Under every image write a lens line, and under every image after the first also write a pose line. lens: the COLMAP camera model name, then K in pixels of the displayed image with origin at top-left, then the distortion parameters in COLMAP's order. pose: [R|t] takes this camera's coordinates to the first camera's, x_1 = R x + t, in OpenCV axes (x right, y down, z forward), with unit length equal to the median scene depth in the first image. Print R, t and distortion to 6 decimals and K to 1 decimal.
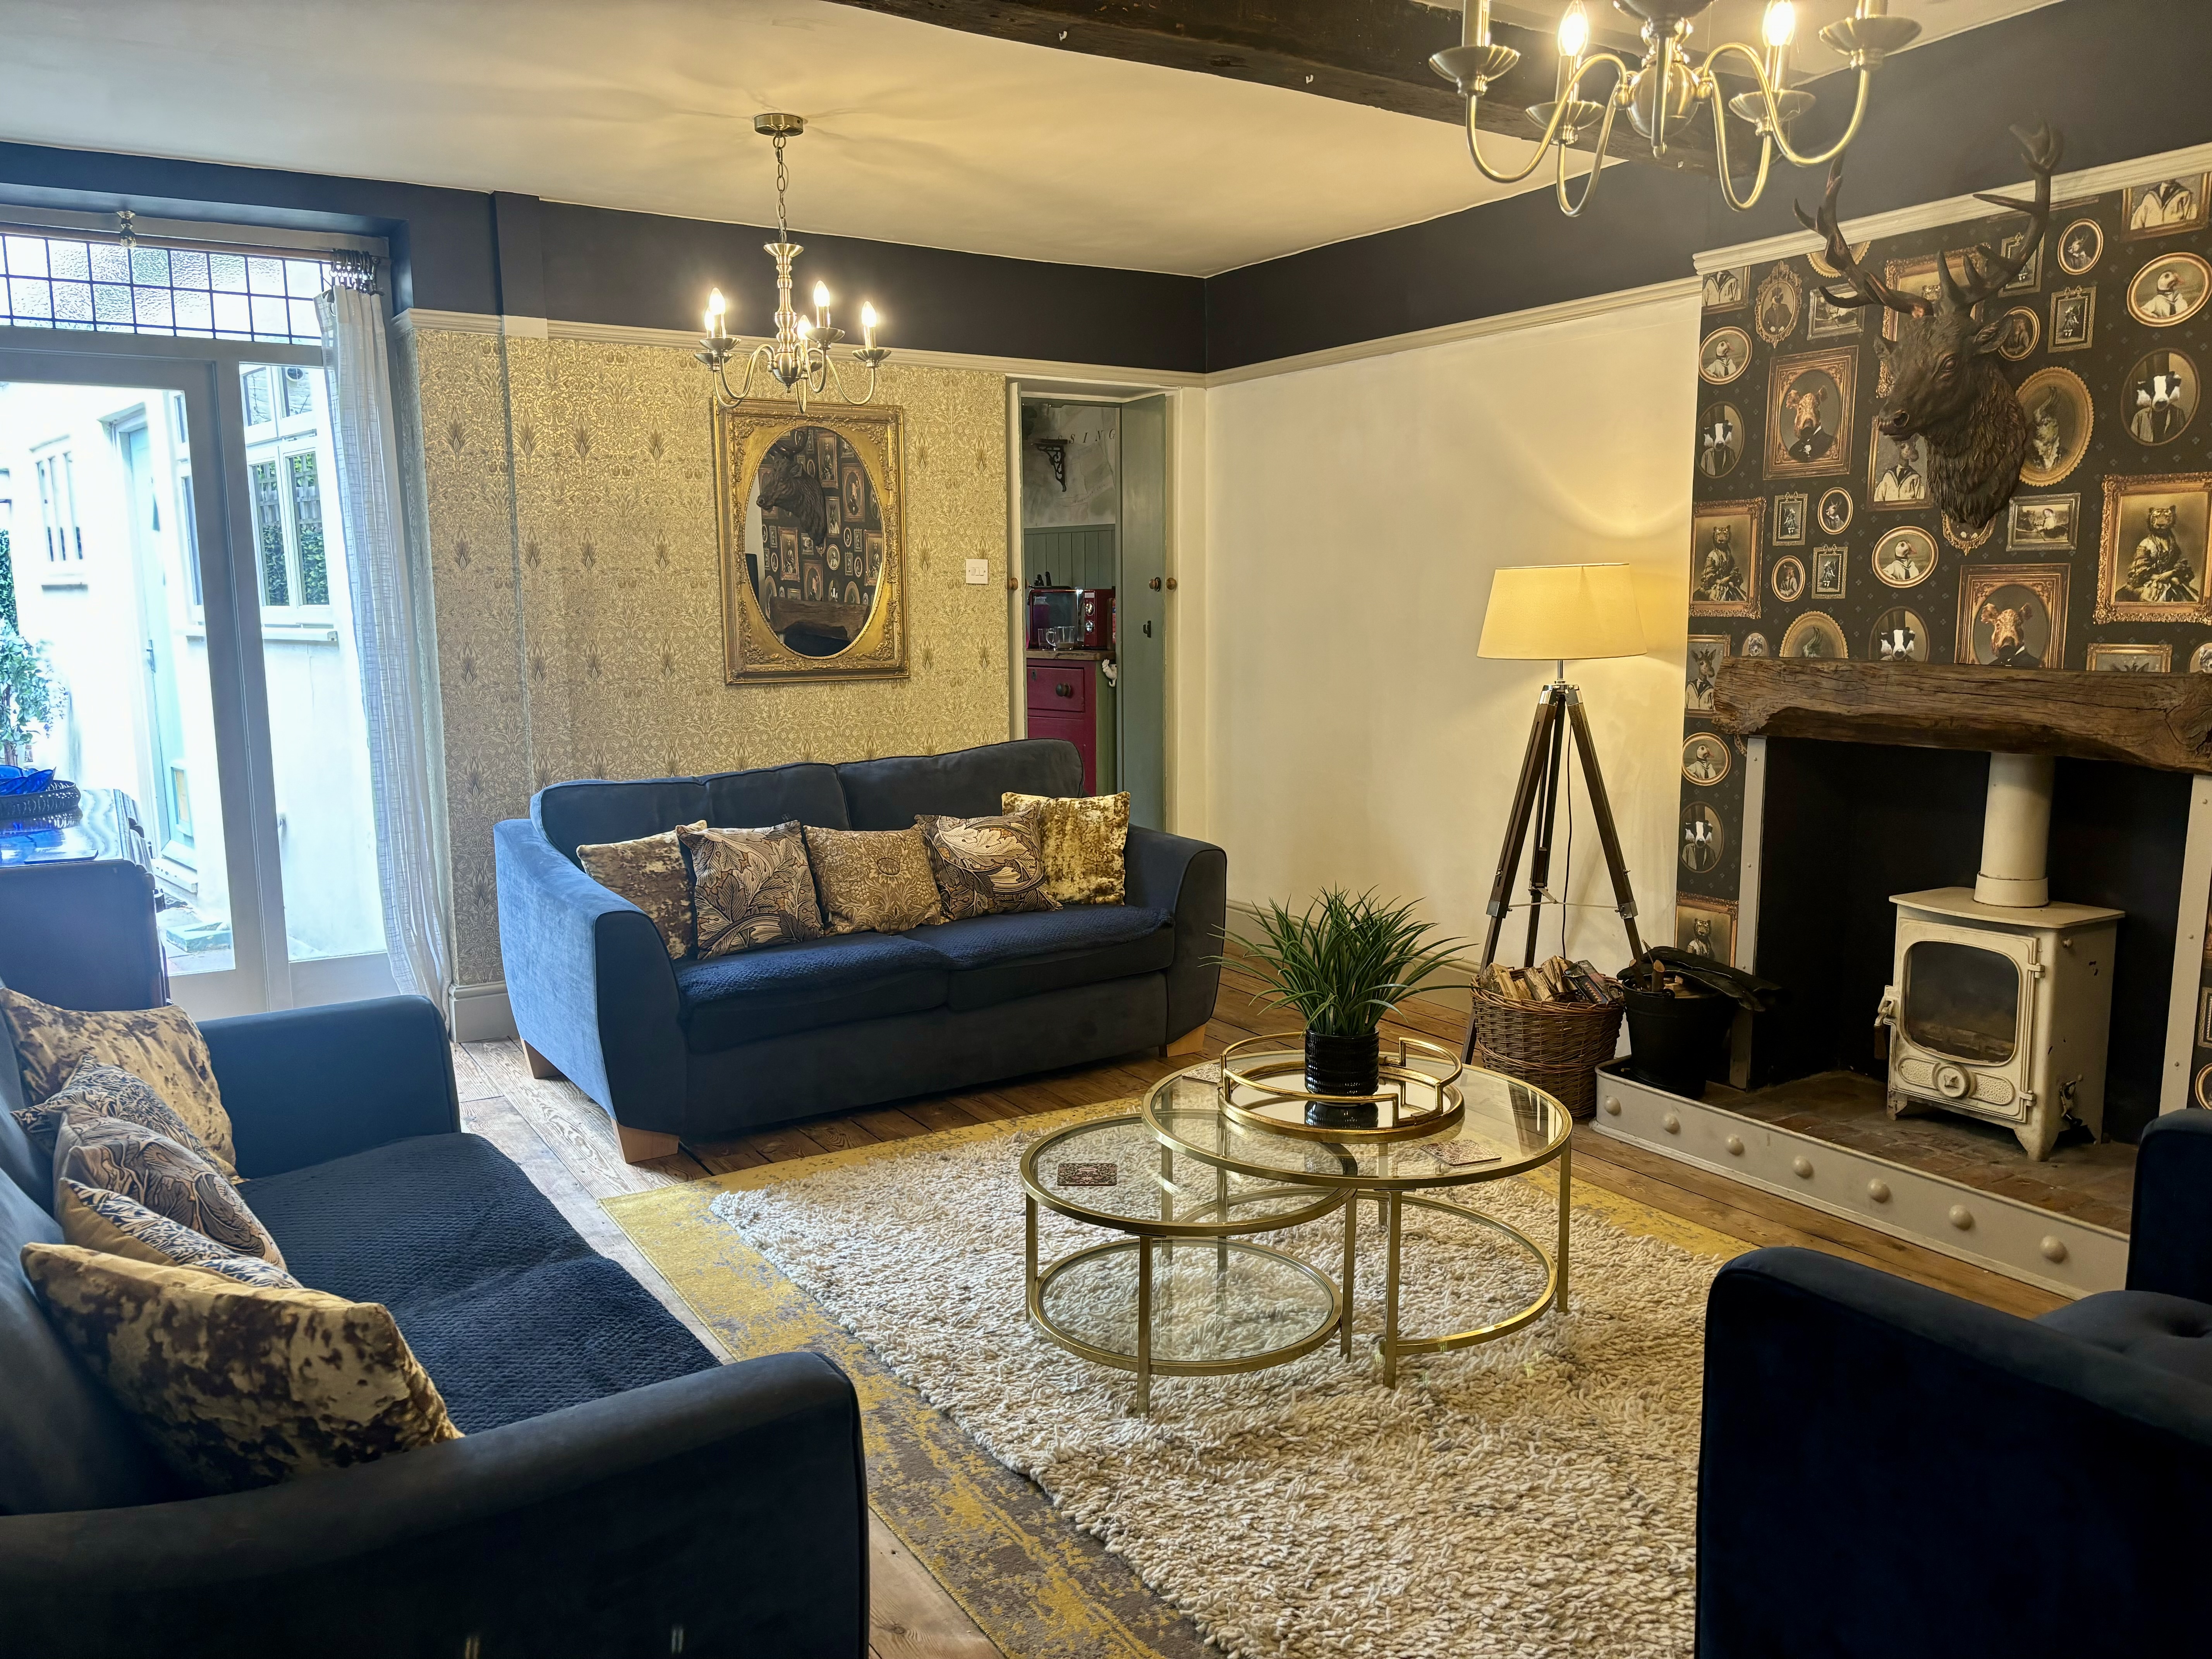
lens RADIAL K [[1664.2, 0, 1148.3], [0, 1664.2, 854.5], [0, 0, 1]] dist [0.043713, -0.052504]
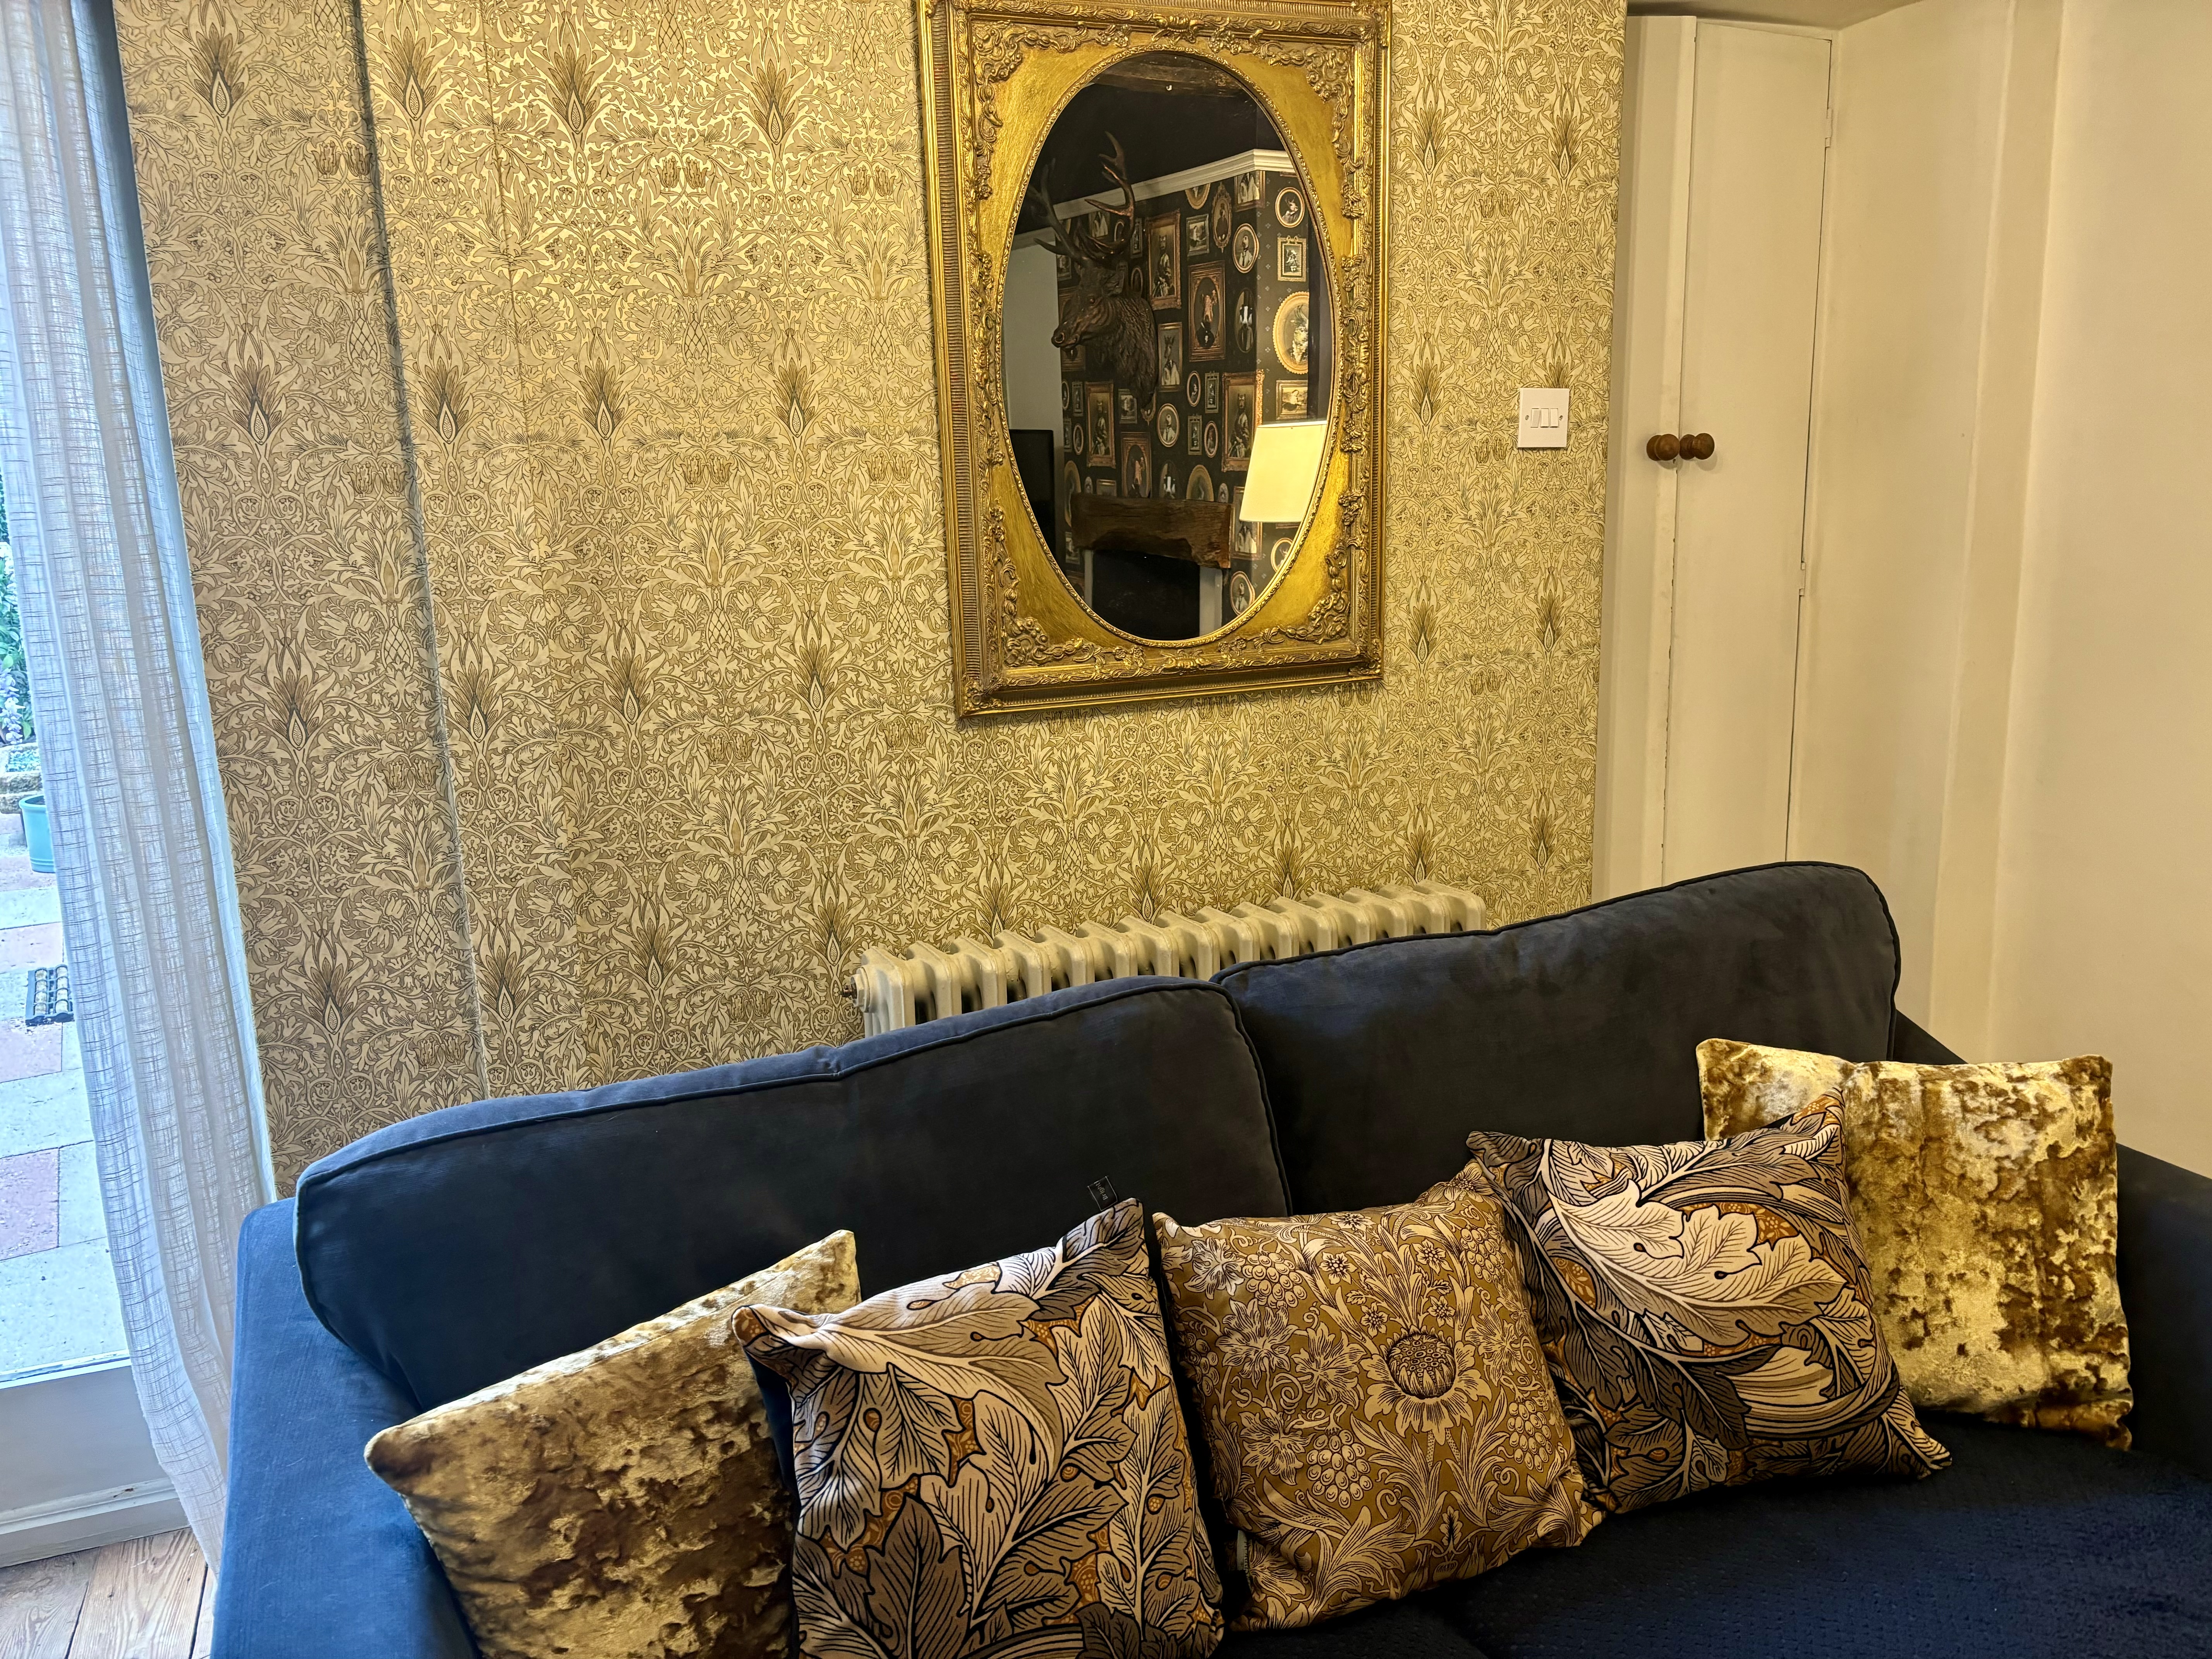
lens RADIAL K [[1664.2, 0, 1111.0], [0, 1664.2, 847.2], [0, 0, 1]] dist [0.043713, -0.052504]
pose [[0.979792, 0.016606, -0.199329, -0.143560], [-0.004346, 0.998080, 0.061788, -0.102006], [0.199972, -0.059673, 0.977983, 0.649384]]
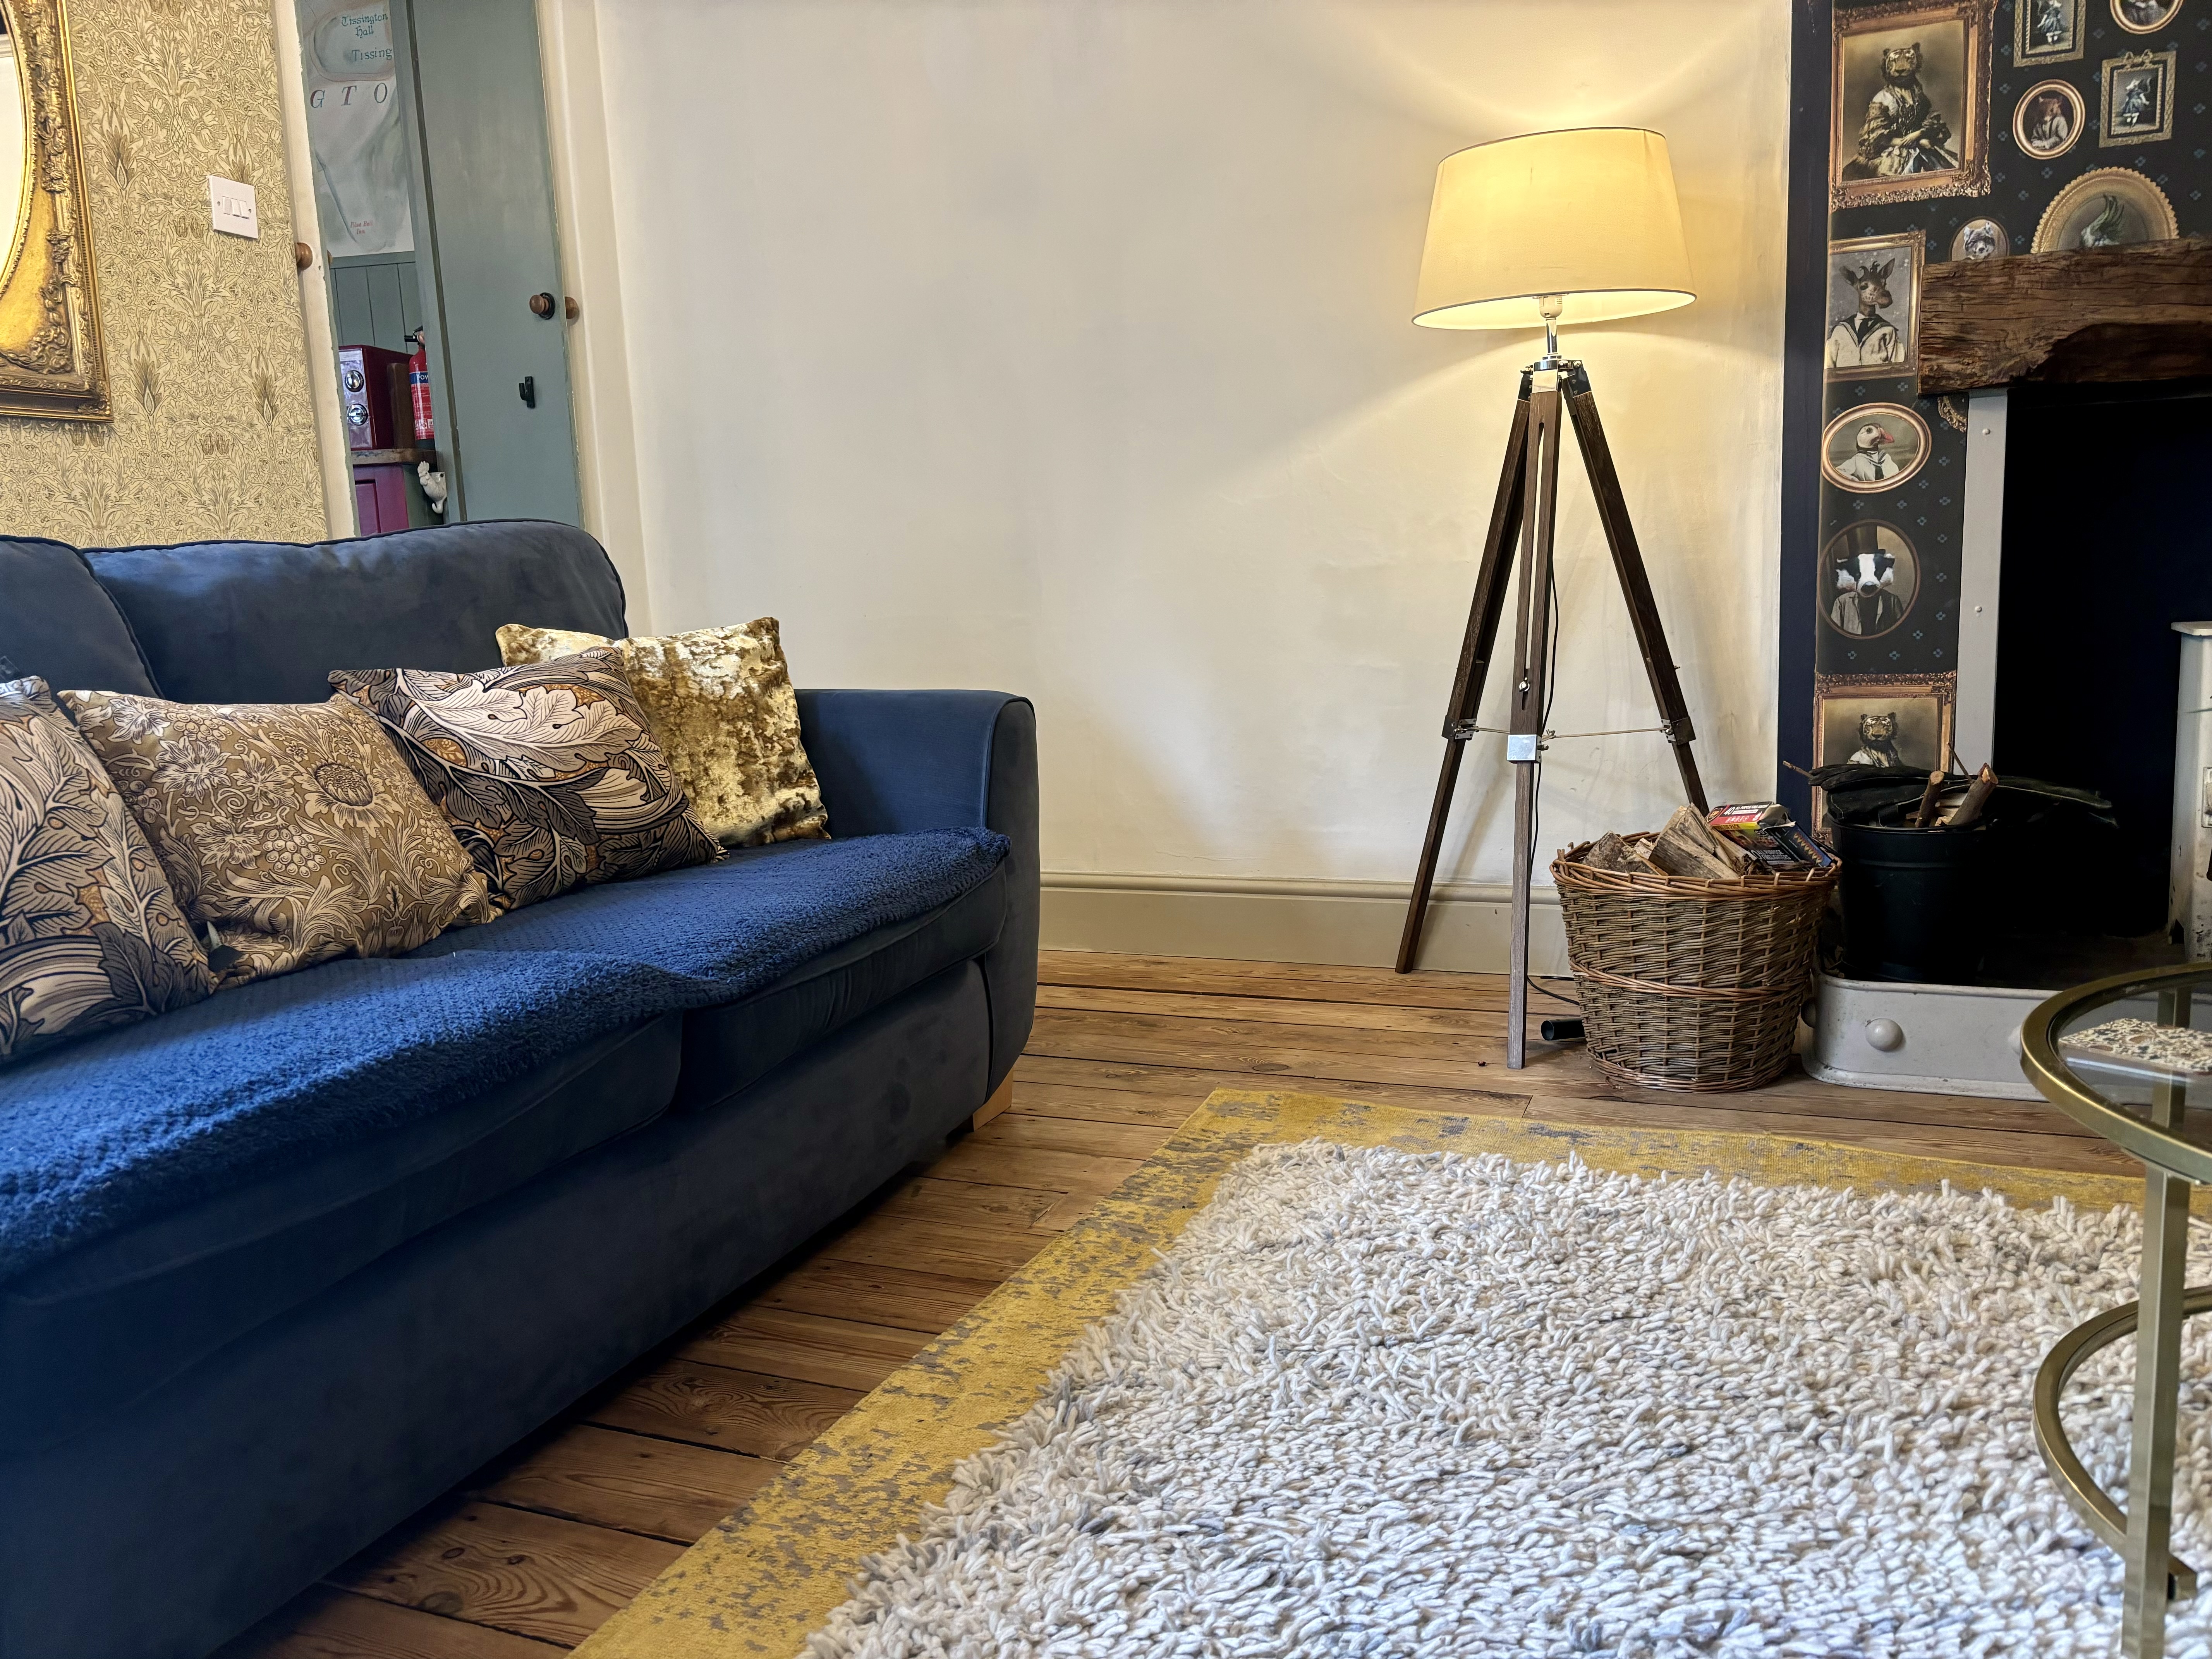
lens RADIAL K [[1664.2, 0, 1125.3], [0, 1664.2, 844.6], [0, 0, 1]] dist [0.043713, -0.052504]
pose [[0.820360, -0.117474, 0.559651, -0.211754], [0.125505, 0.991797, 0.024214, 0.031628], [-0.557905, 0.050375, 0.828375, 0.555198]]
